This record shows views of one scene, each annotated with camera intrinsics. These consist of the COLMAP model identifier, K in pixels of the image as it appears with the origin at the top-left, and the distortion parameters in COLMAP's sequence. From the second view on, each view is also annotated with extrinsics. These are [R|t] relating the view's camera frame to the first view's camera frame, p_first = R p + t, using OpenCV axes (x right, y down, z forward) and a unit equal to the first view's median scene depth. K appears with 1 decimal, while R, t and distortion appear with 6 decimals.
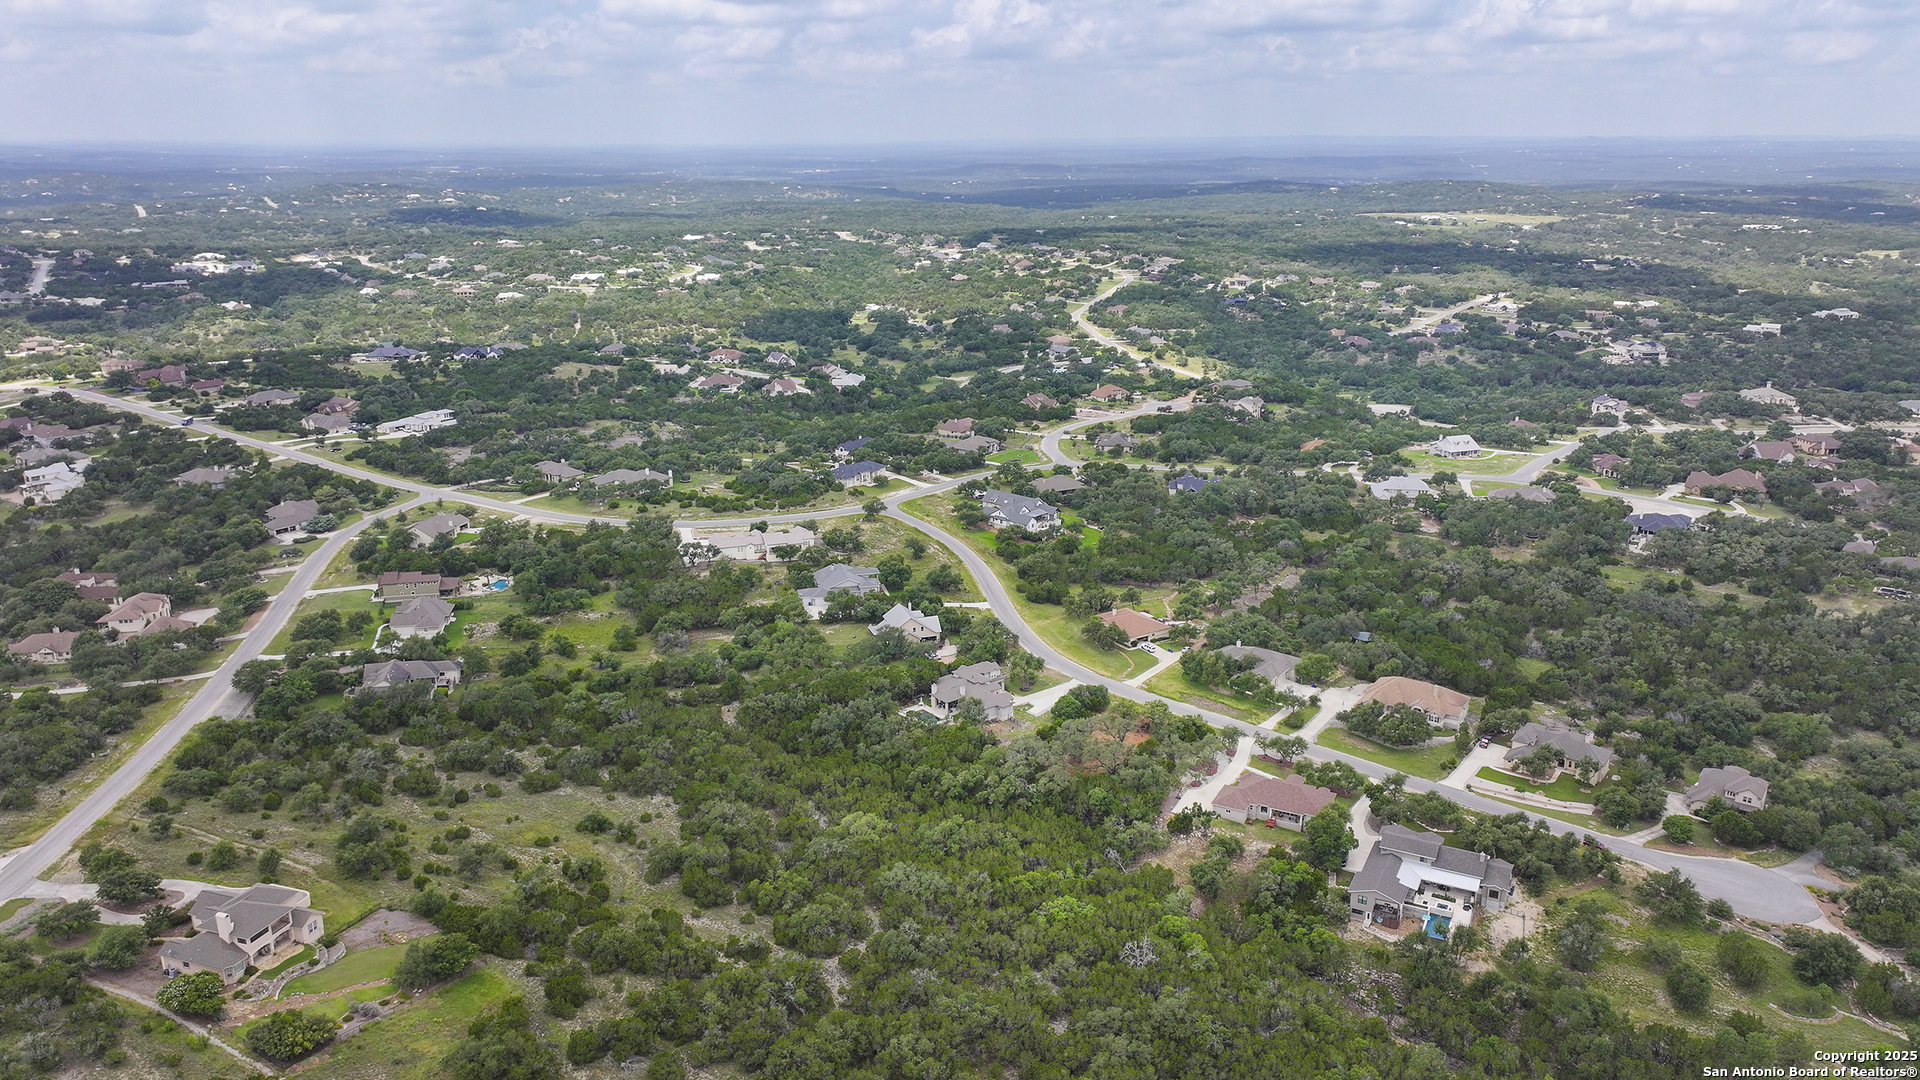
lens RADIAL K [[1339.9, 0, 962.3], [0, 1339.9, 538.4], [0, 0, 1]] dist [0.002437, 0.007825]
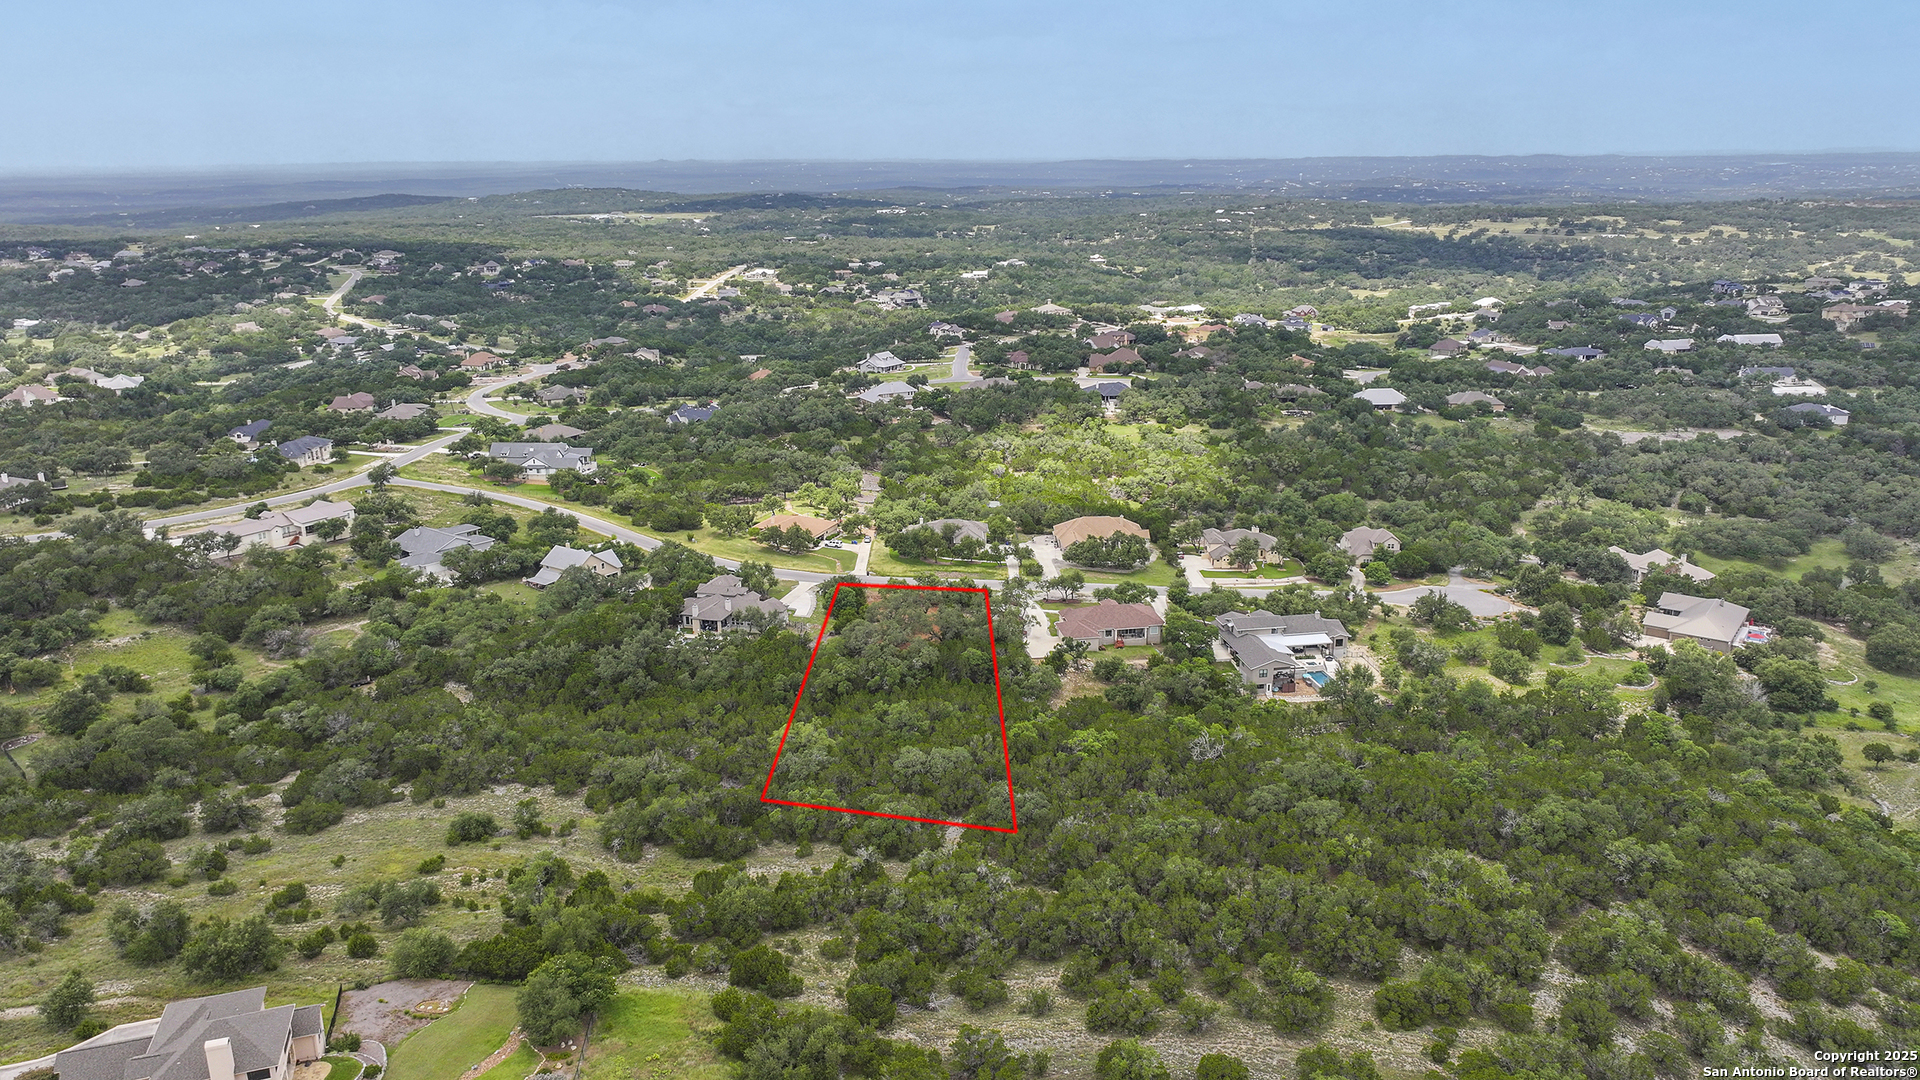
lens RADIAL K [[1339.9, 0, 962.3], [0, 1339.9, 538.4], [0, 0, 1]] dist [0.002437, 0.007825]
pose [[0.797063, -0.166524, 0.580483, -0.313480], [0.178084, 0.983299, 0.037552, 0.055471], [-0.577041, 0.073443, 0.813406, 0.180450]]
